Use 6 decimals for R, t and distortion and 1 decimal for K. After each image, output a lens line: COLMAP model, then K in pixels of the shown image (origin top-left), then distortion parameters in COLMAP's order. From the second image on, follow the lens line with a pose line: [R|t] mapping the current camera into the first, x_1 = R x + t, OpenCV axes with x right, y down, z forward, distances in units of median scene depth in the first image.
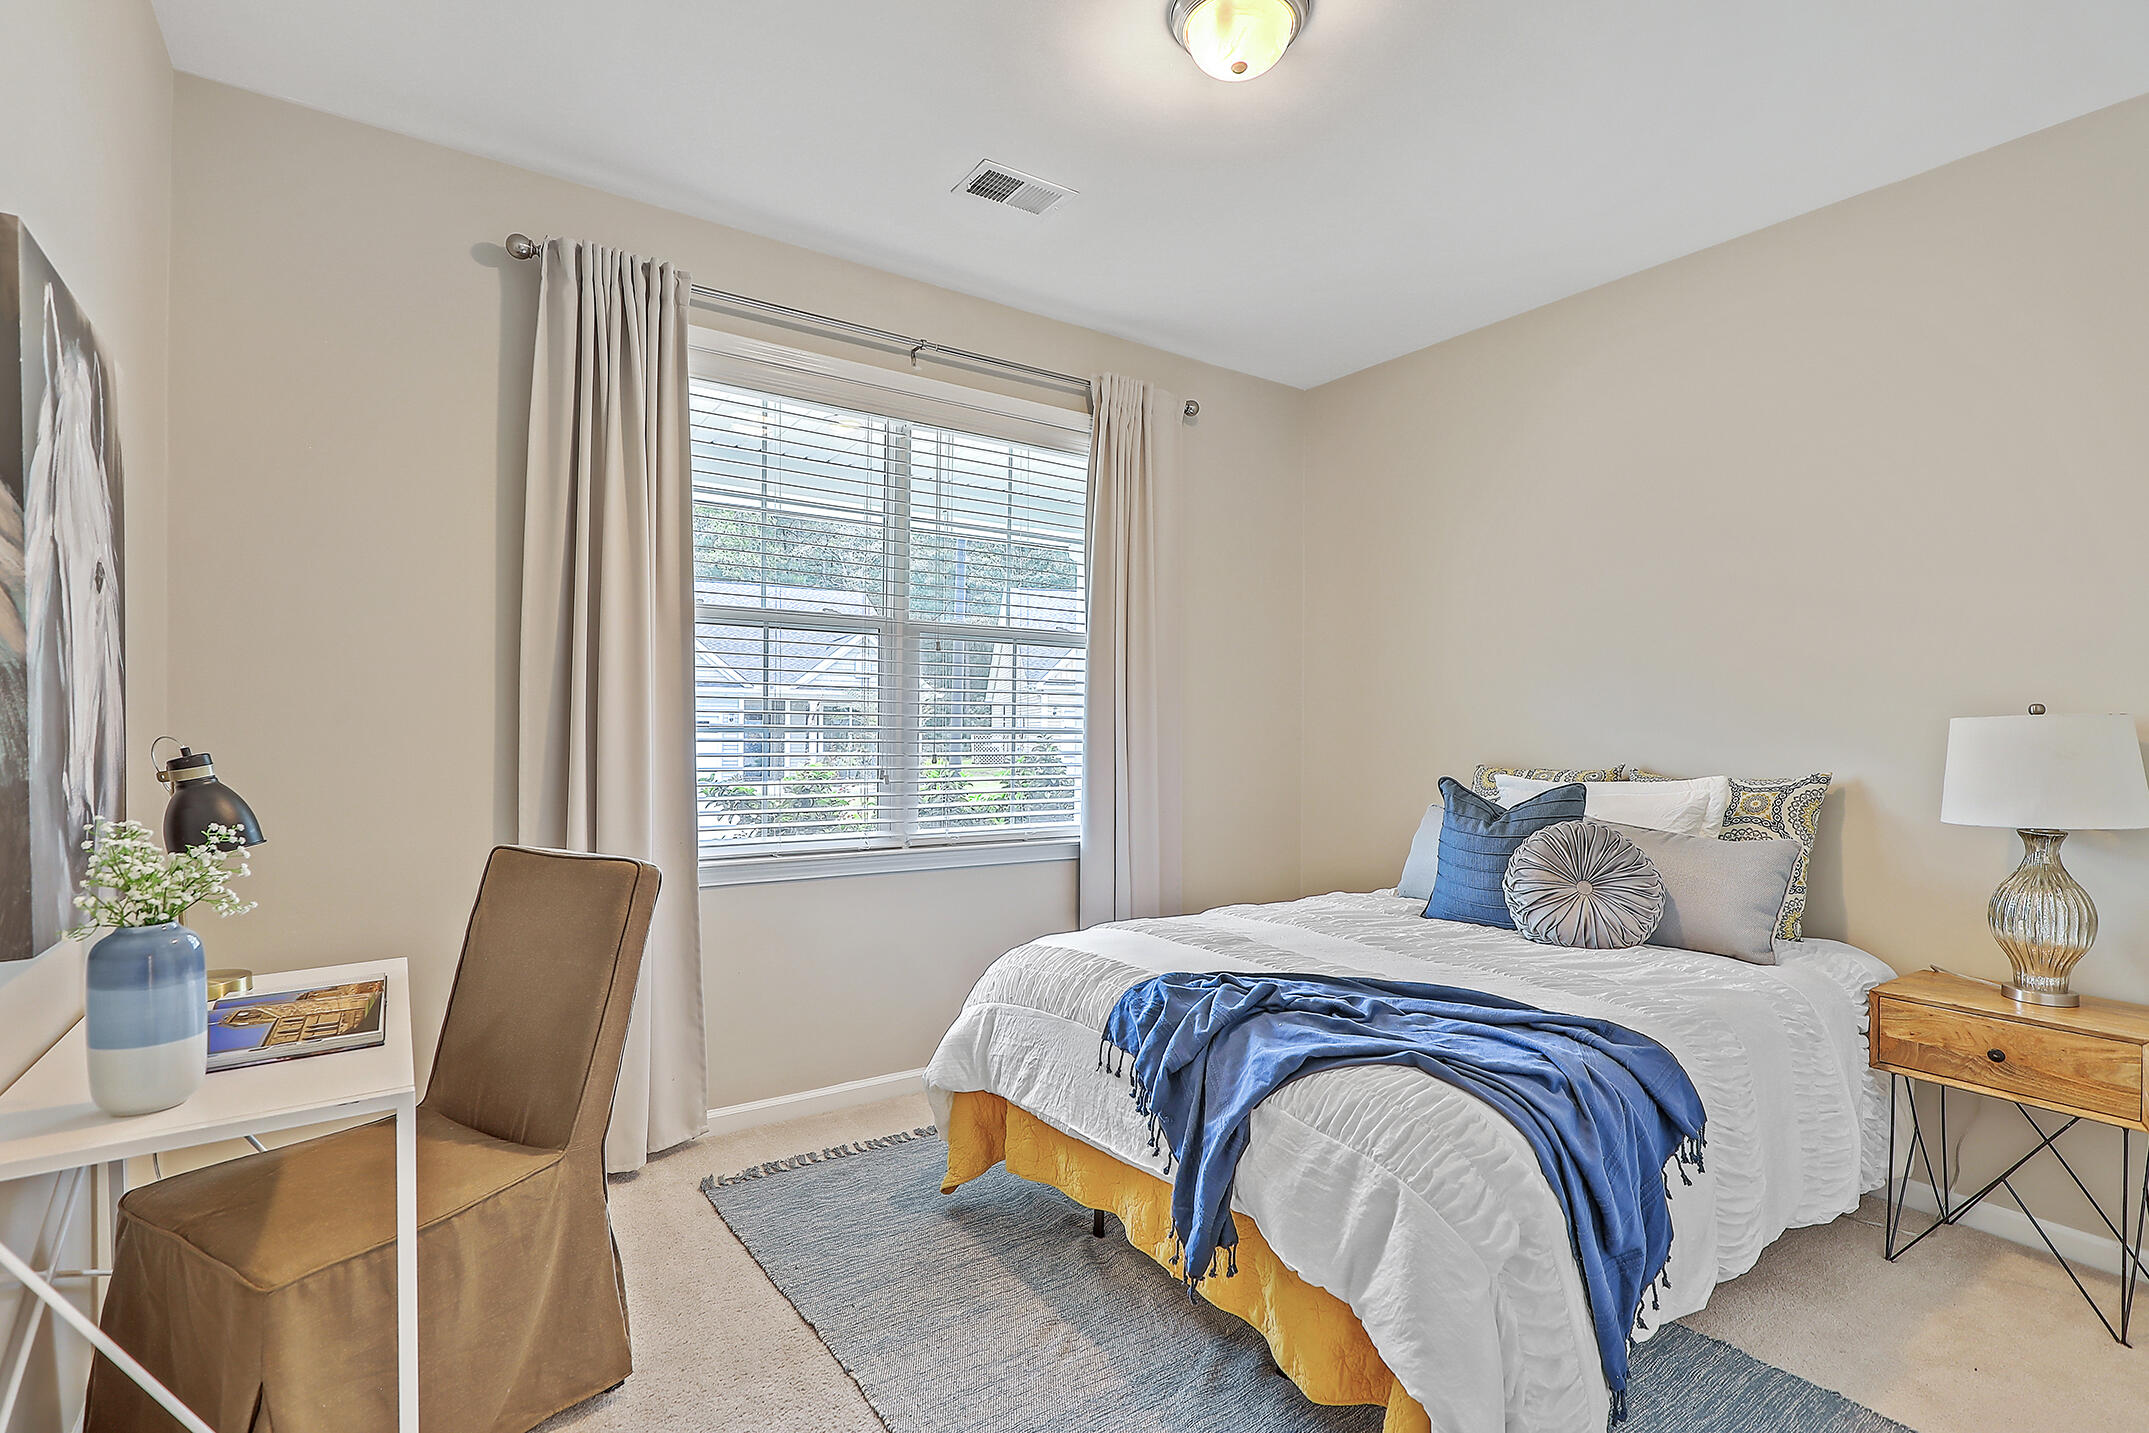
lens RADIAL K [[976.1, 0, 1074.5], [0, 976.1, 716.5], [0, 0, 1]] dist [-0.000238, -0.000908]
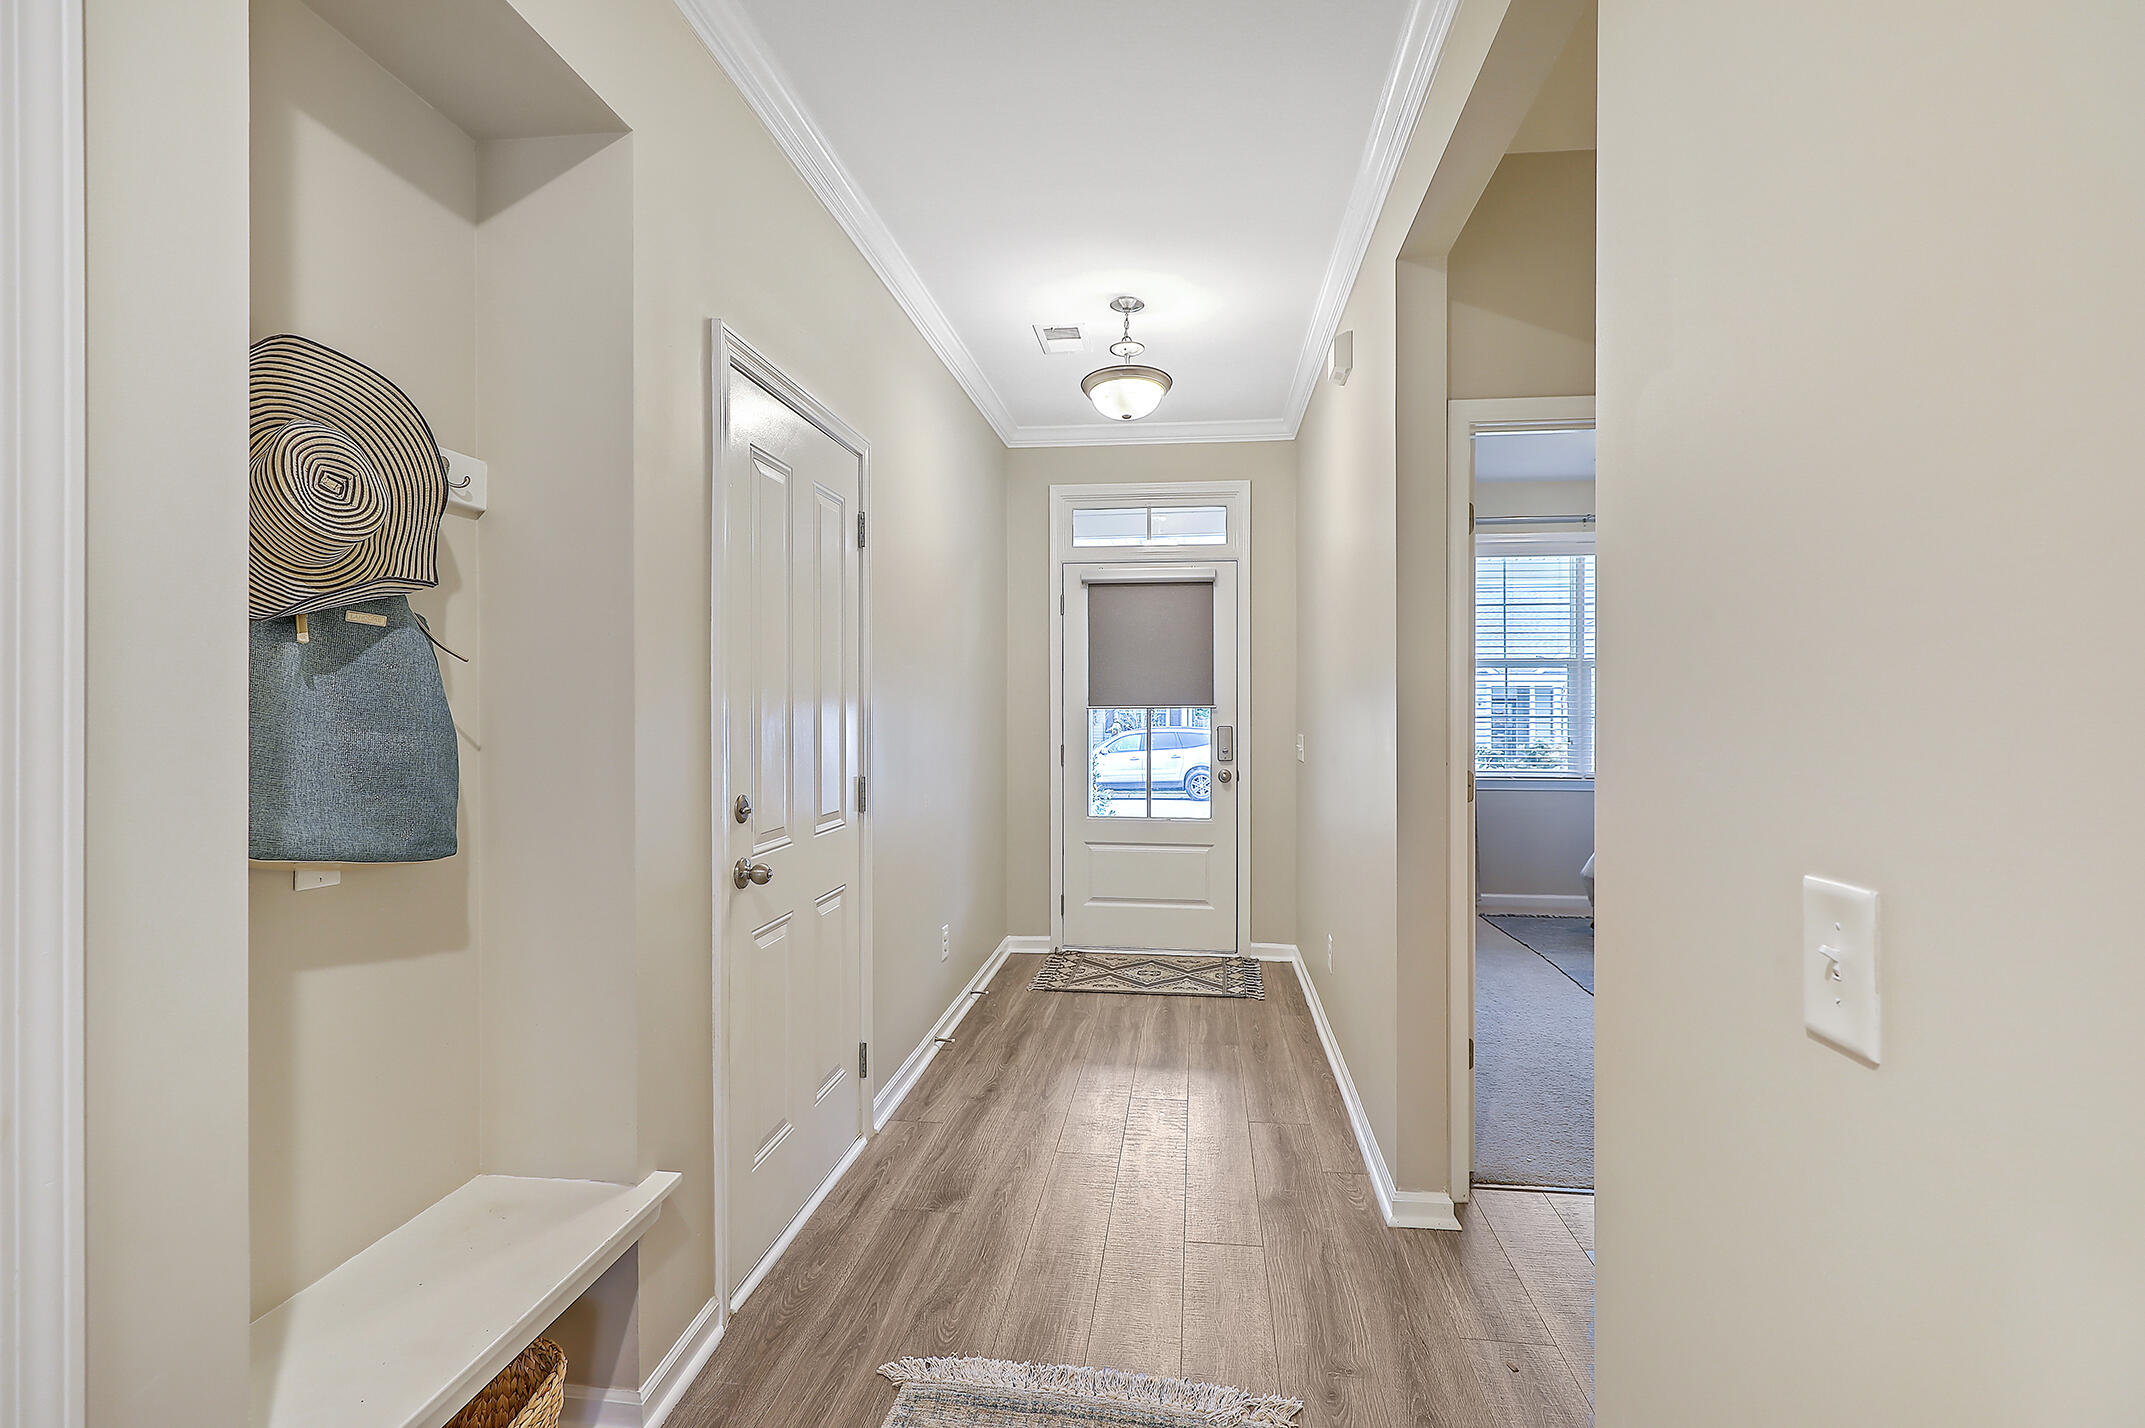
lens RADIAL K [[974.2, 0, 1072.5], [0, 974.2, 714.0], [0, 0, 1]] dist [-0.000238, -0.000908]
pose [[0.746178, -0.000295, -0.665746, 0.289353], [0.006464, 0.999956, 0.006801, -0.007463], [0.665715, -0.009378, 0.746147, -0.899692]]
